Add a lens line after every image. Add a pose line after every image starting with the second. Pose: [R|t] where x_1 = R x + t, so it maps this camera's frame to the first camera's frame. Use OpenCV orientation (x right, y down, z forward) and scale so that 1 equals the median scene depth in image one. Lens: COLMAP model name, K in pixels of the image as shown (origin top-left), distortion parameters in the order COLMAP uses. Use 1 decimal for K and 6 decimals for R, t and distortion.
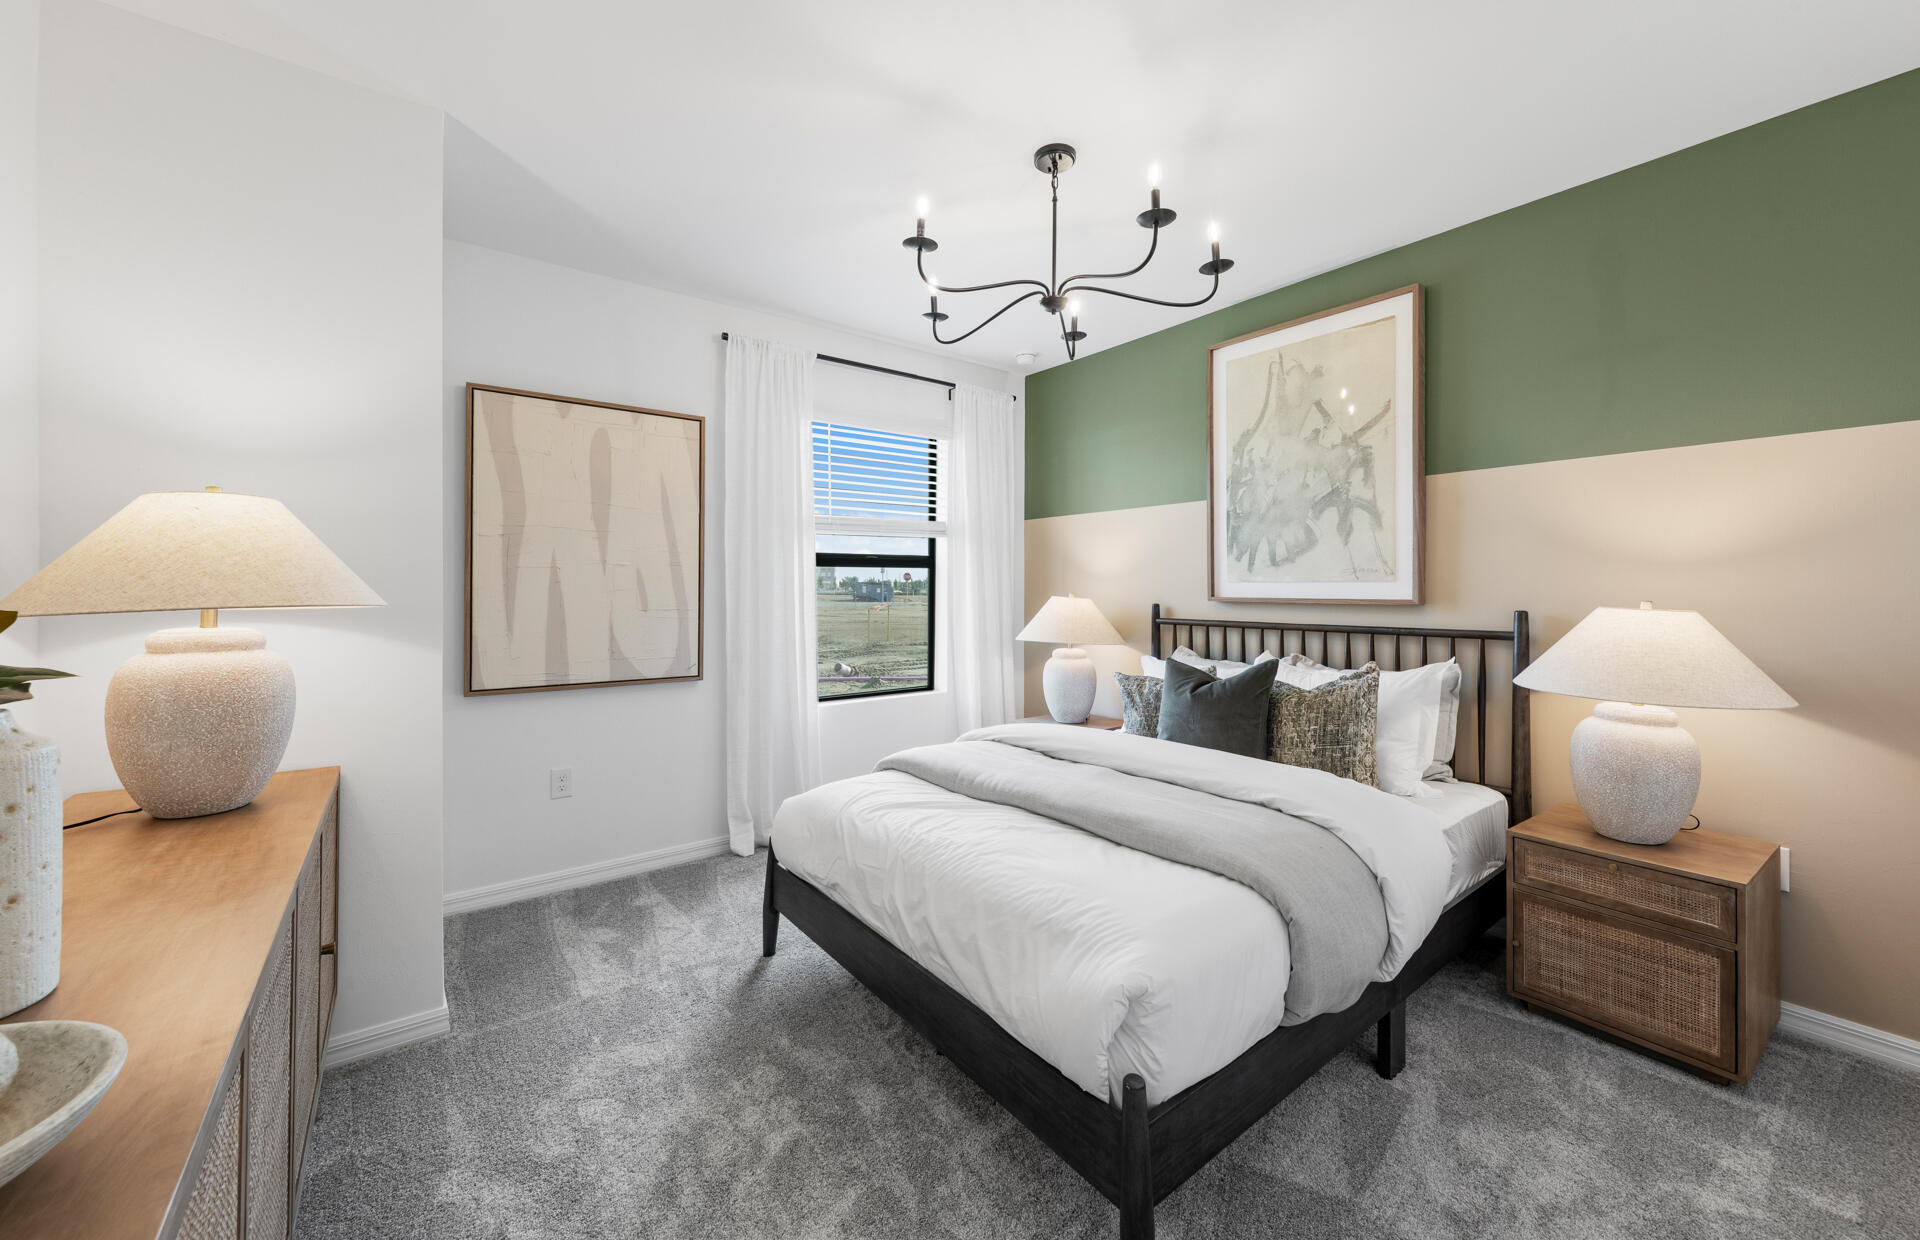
lens RADIAL K [[734.8, 0, 983.8], [0, 734.8, 588.0], [0, 0, 1]] dist [0.000180, 0.000006]
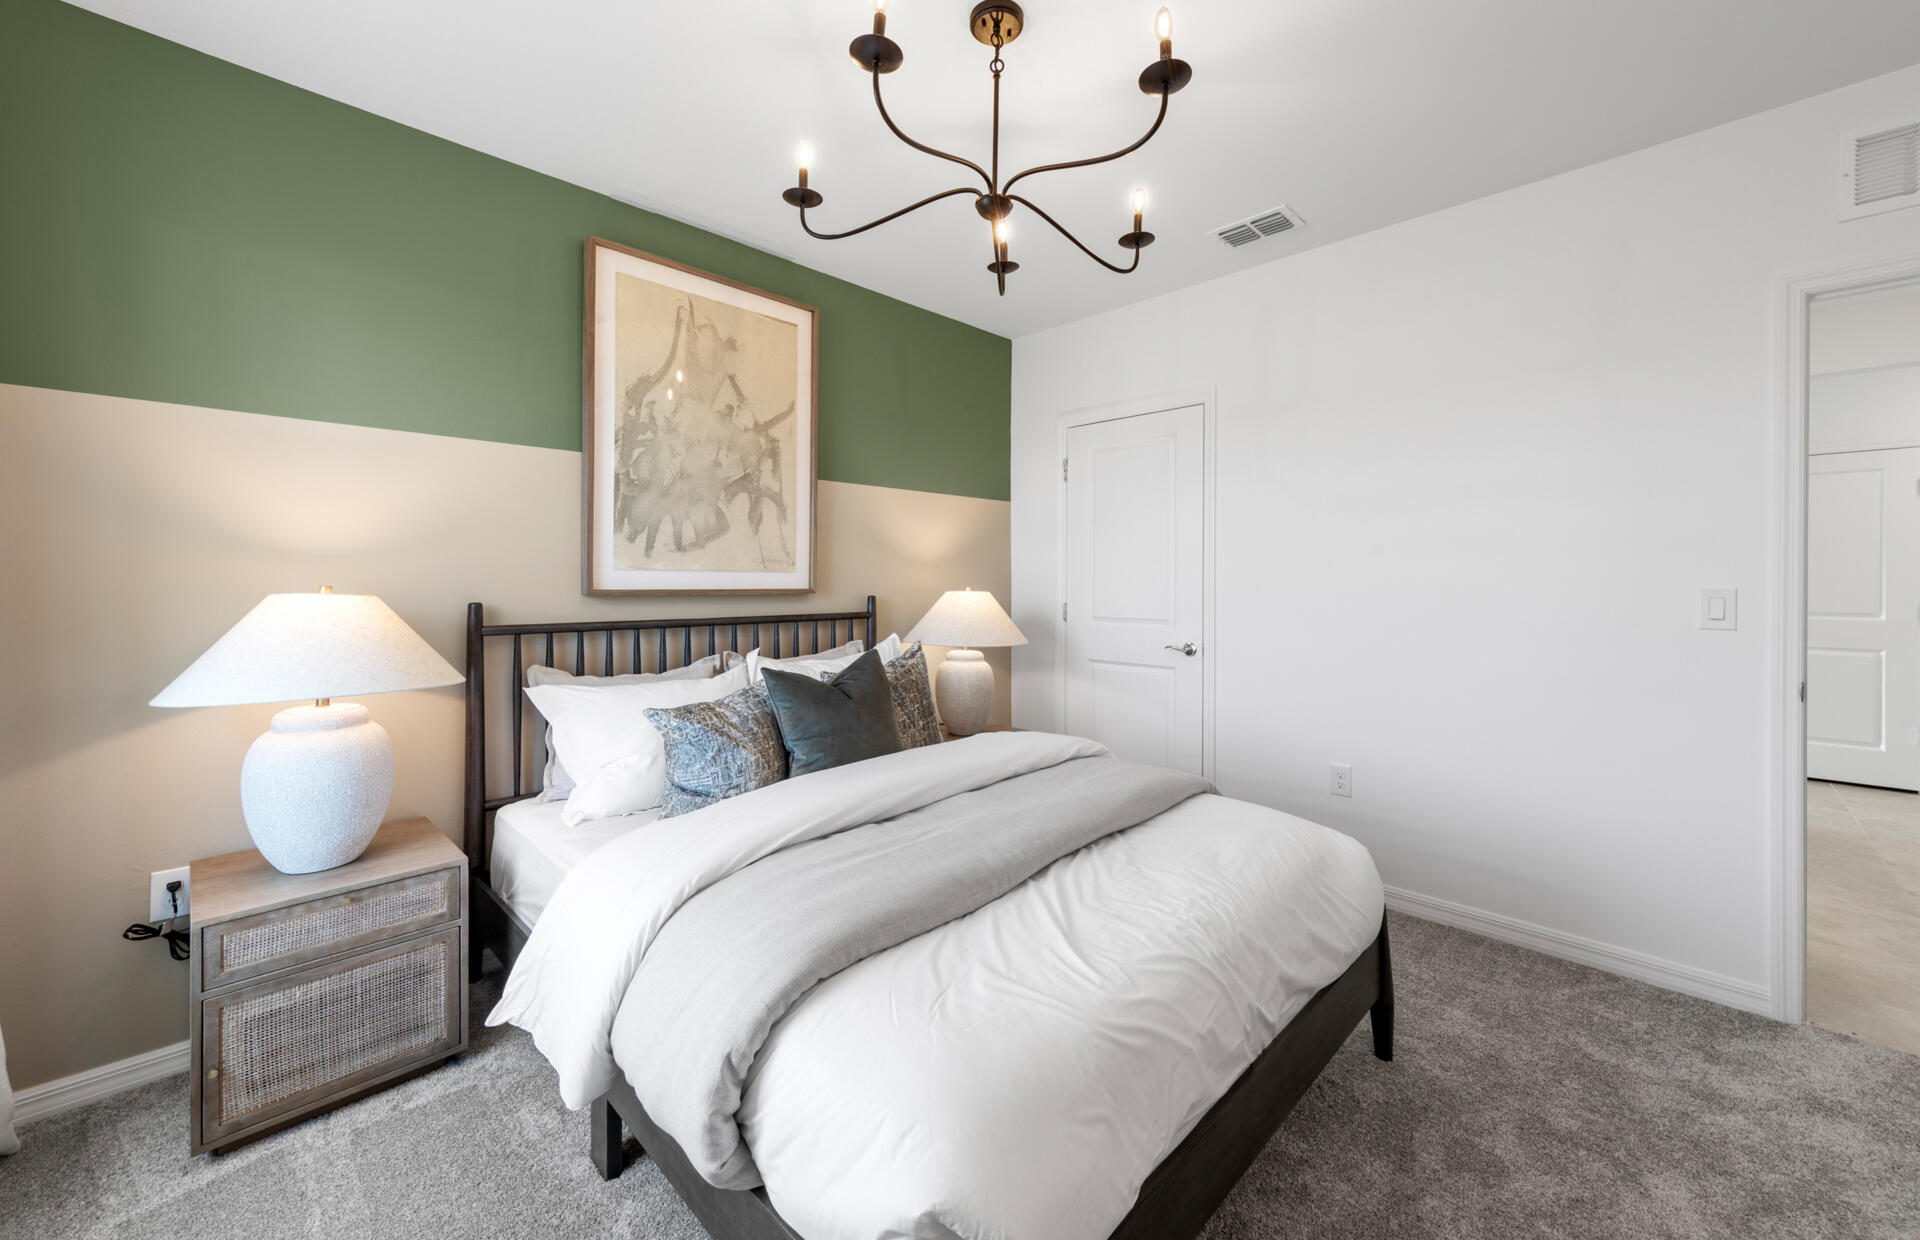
lens RADIAL K [[734.8, 0, 948.6], [0, 734.8, 576.9], [0, 0, 1]] dist [0.000180, 0.000006]
pose [[-0.125158, -0.002430, 0.992134, -0.486402], [-0.007366, 0.999972, 0.001520, -0.004251], [-0.992110, -0.007117, -0.125172, 0.824955]]
